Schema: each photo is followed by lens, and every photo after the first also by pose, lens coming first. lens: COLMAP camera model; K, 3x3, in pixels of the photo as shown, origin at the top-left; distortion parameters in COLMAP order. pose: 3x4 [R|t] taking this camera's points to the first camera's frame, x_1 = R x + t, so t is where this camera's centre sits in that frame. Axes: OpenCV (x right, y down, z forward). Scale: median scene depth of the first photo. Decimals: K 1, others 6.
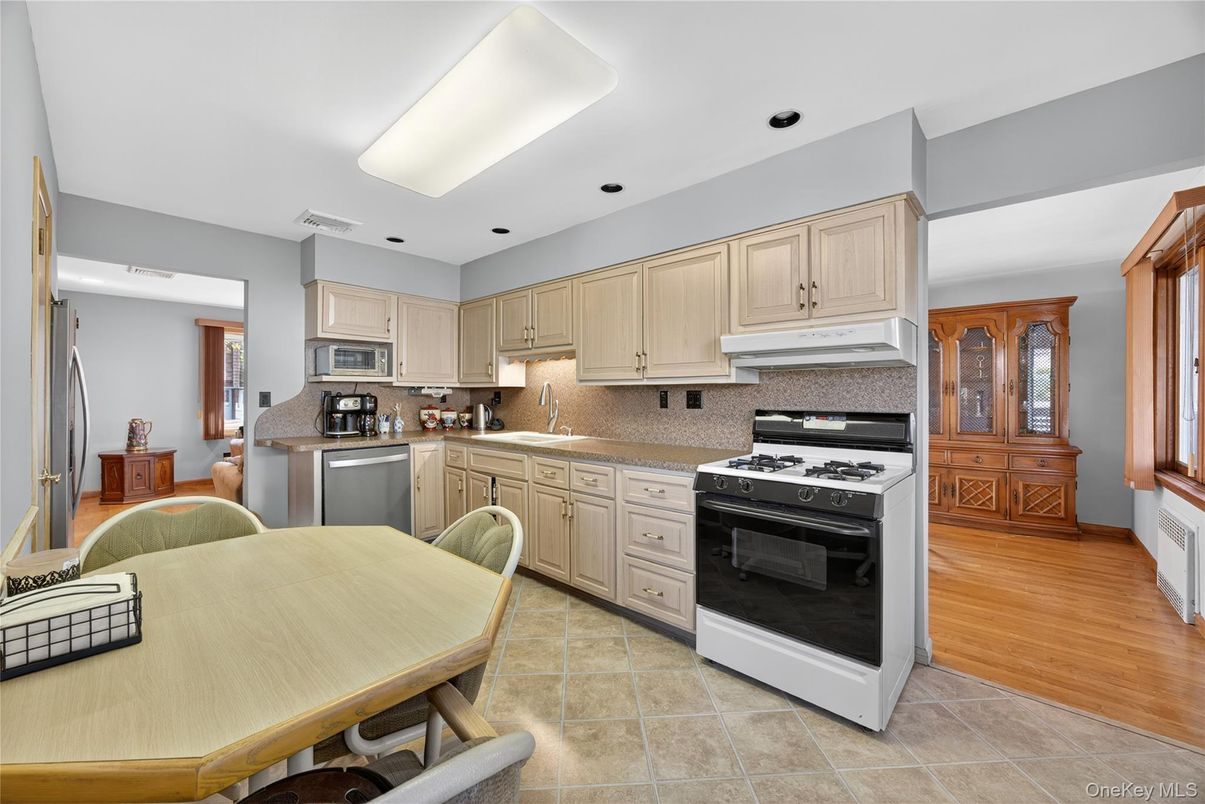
lens RADIAL K [[466.4, 0, 603.9], [0, 466.4, 395.7], [0, 0, 1]] dist [-0.033425, 0.005168]
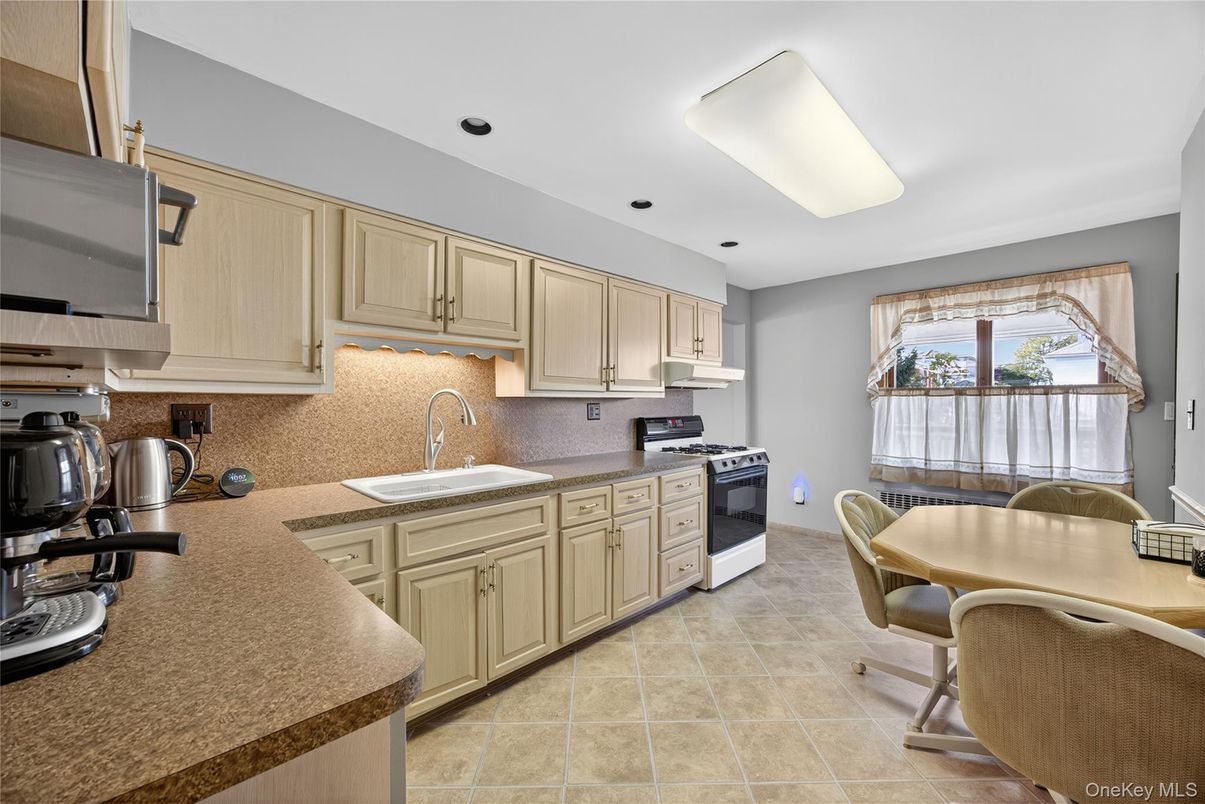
lens RADIAL K [[466.4, 0, 603.9], [0, 466.4, 395.7], [0, 0, 1]] dist [-0.033425, 0.005168]
pose [[0.046563, 0.008264, 0.998881, -0.980101], [-0.002235, 0.999964, -0.008169, -0.020841], [-0.998913, -0.001852, 0.046580, 0.994666]]
